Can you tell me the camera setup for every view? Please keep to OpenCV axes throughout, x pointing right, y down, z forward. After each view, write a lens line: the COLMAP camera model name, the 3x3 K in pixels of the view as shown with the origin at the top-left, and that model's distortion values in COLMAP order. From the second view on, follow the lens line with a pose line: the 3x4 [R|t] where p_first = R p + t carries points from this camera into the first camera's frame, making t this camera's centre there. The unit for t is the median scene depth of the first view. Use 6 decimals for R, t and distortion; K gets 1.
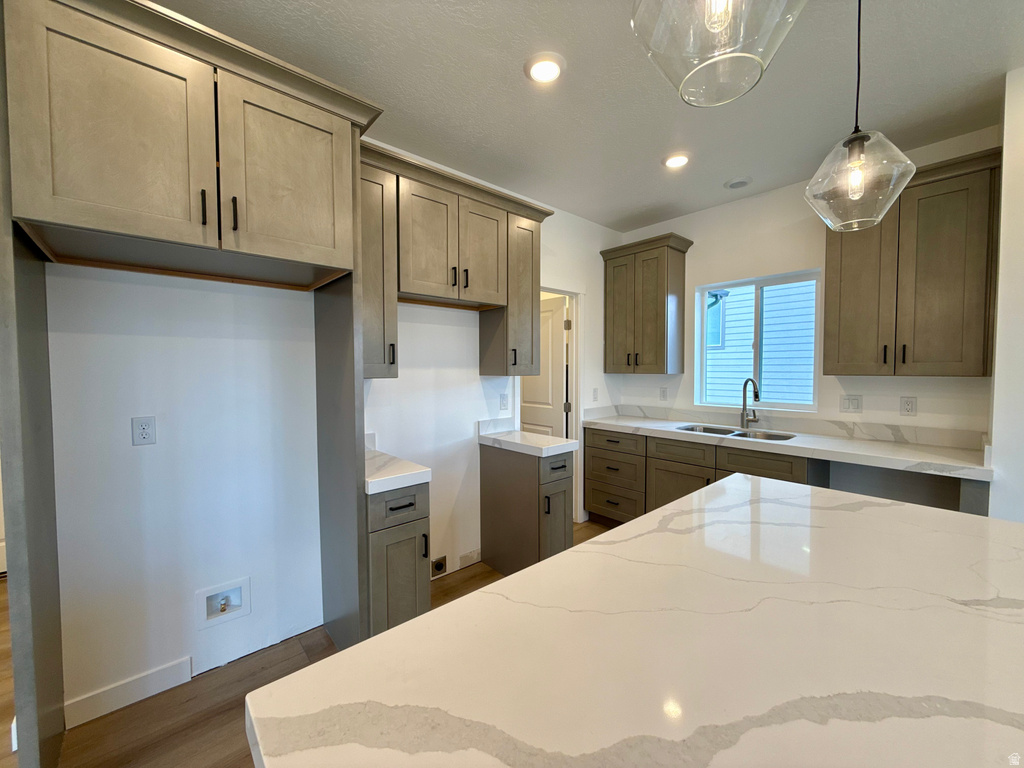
lens RADIAL K [[401.9, 0, 512.0], [0, 401.9, 384.0], [0, 0, 1]] dist [-0.008105, -0.000184]
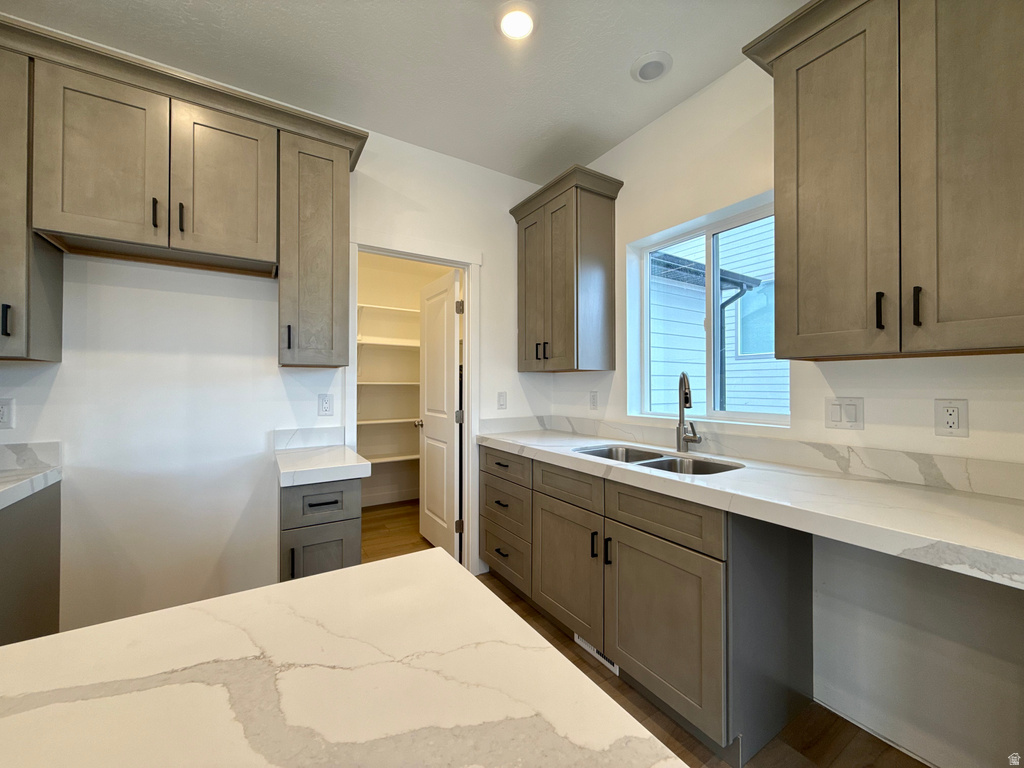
lens RADIAL K [[405.6, 0, 512.0], [0, 405.6, 384.0], [0, 0, 1]] dist [-0.001857, -0.000210]
pose [[0.988055, 0.003643, -0.154061, 0.424732], [-0.010035, 0.999120, -0.040730, 0.032651], [0.153777, 0.041790, 0.987221, 0.327295]]
